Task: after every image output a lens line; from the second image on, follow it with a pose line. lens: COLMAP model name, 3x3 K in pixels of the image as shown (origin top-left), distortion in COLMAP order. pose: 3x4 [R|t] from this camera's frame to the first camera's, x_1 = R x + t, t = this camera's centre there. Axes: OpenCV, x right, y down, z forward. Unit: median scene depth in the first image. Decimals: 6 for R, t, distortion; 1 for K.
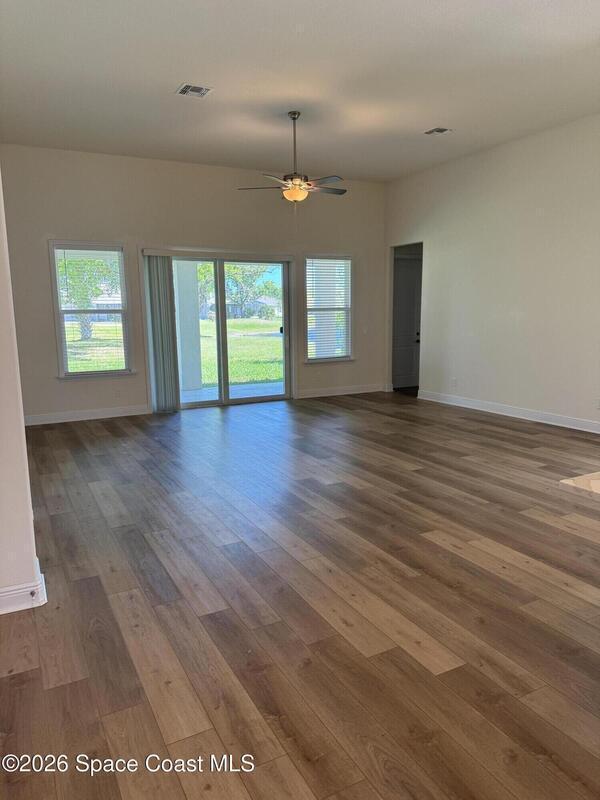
lens RADIAL K [[569.8, 0, 298.2], [0, 569.8, 401.4], [0, 0, 1]] dist [-0.039446, -0.009839]
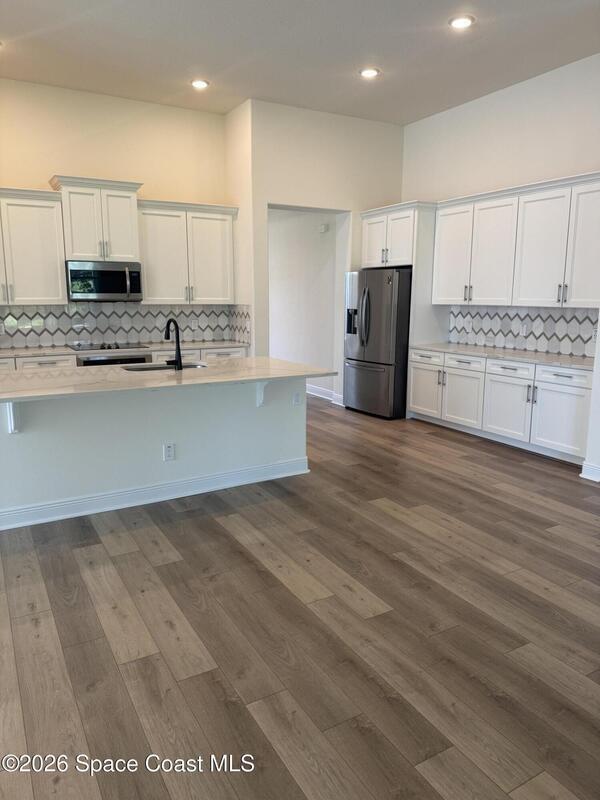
lens RADIAL K [[569.8, 0, 299.2], [0, 569.8, 398.5], [0, 0, 1]] dist [-0.039446, -0.009839]
pose [[-0.998830, 0.034171, -0.034229, 0.397697], [0.020540, 0.940411, 0.339419, -0.302397], [0.043787, 0.338319, -0.940012, 1.803609]]
